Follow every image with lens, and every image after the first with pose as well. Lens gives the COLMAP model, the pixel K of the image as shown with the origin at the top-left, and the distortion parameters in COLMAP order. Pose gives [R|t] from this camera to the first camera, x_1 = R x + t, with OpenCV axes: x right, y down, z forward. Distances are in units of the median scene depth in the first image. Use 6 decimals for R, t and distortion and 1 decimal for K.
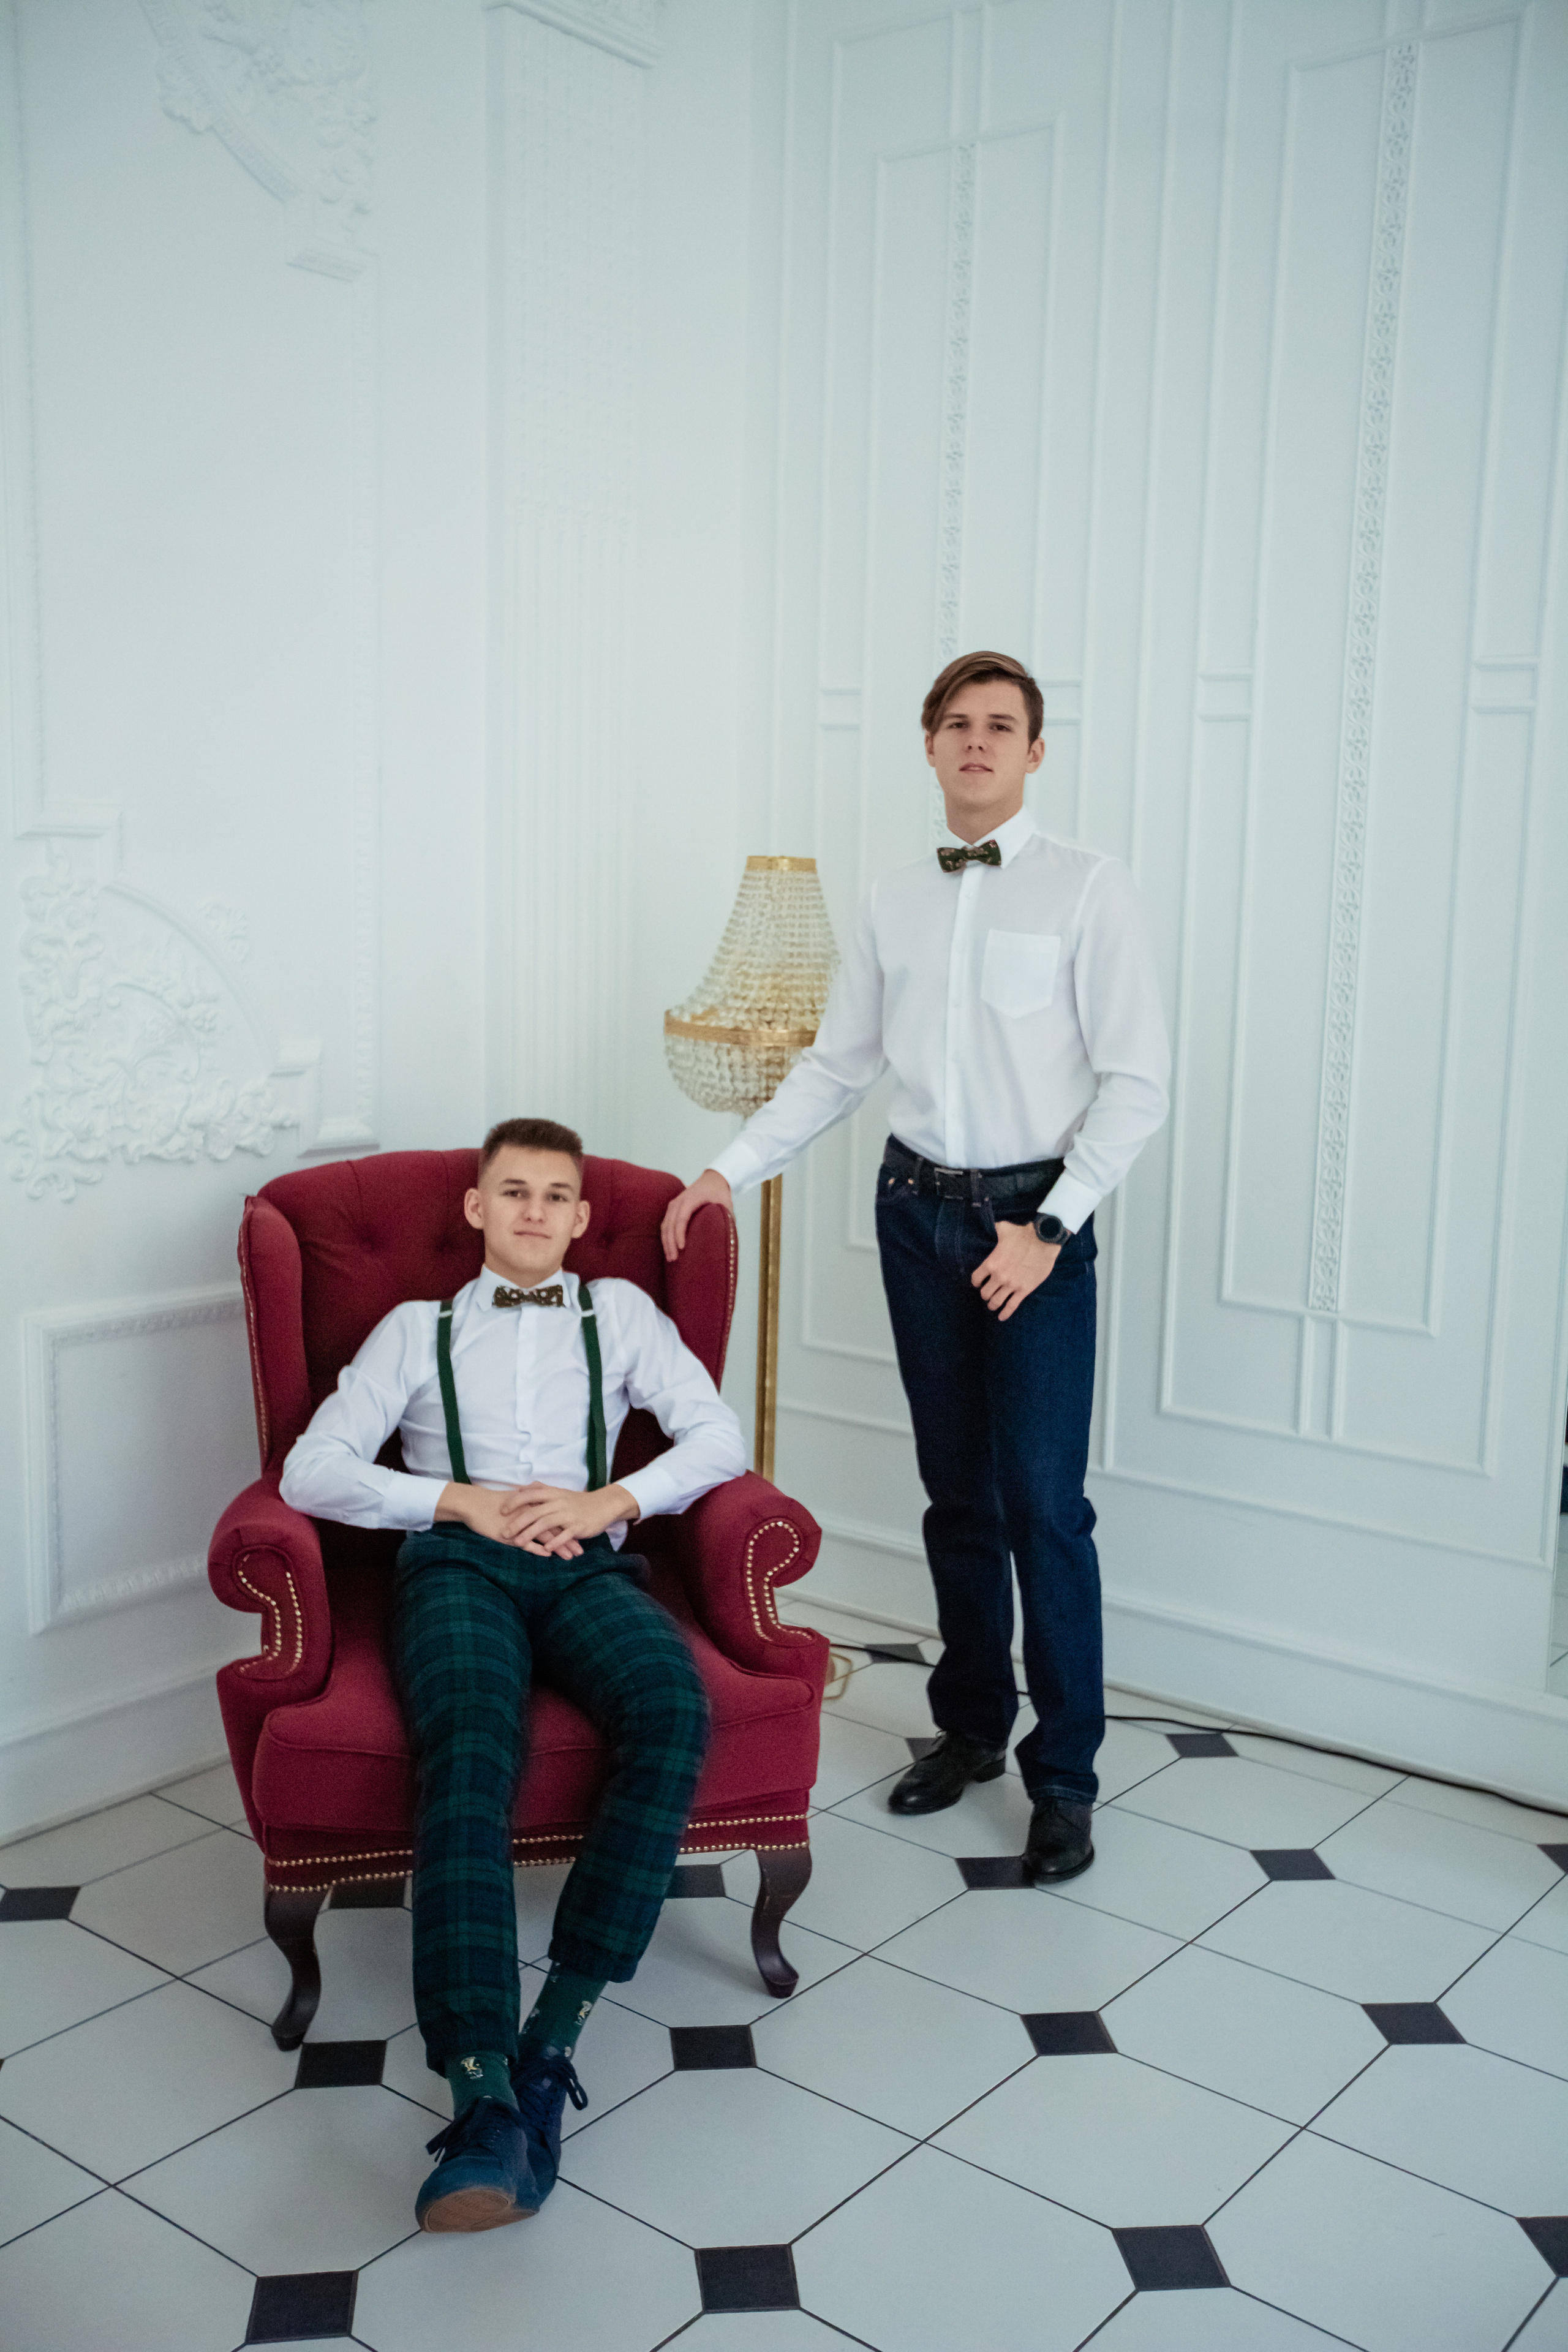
lens RADIAL K [[2211.7, 0, 786.7], [0, 2211.7, 1167.6], [0, 0, 1]] dist [-0.000660, 0.000000]
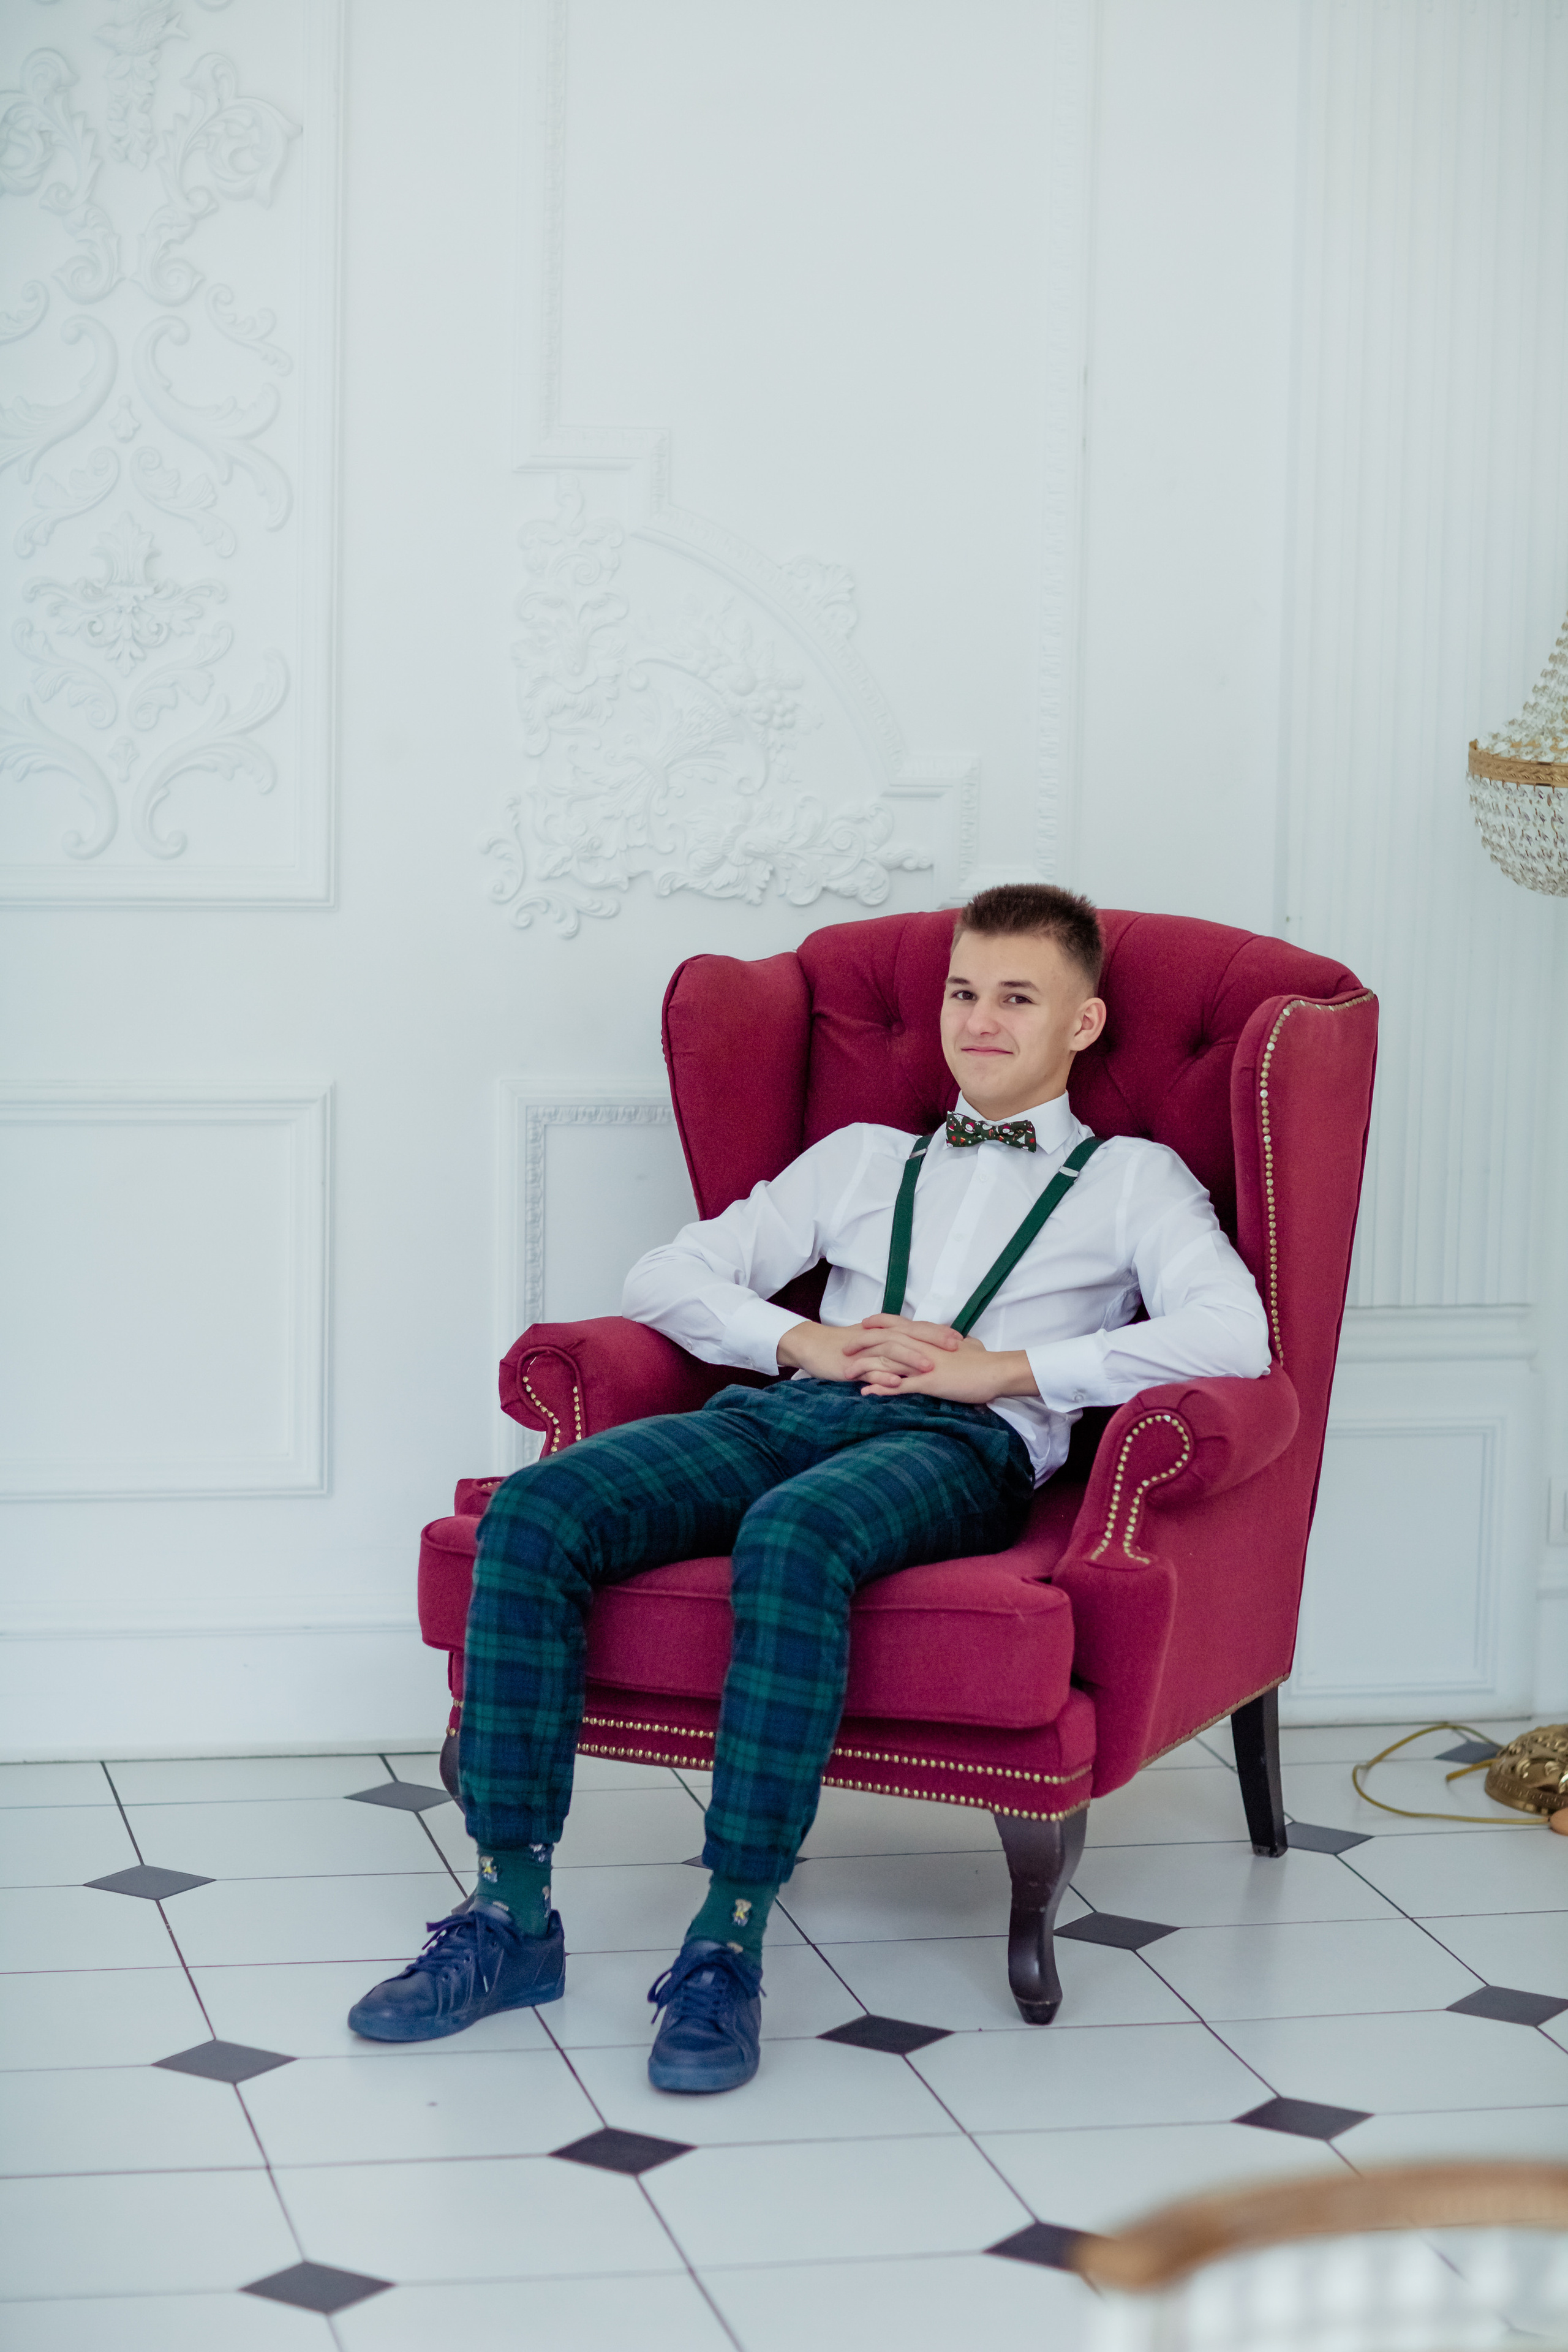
lens RADIAL K [[5794.8, 0, 783.2], [0, 5794.8, 1177.5], [0, 0, 1]] dist [-0.128008, 0.000000]
pose [[0.767121, 0.082389, -0.636190, 1.026766], [-0.090768, 0.995681, 0.019495, 0.052496], [0.635049, 0.042790, 0.771286, -0.511673]]
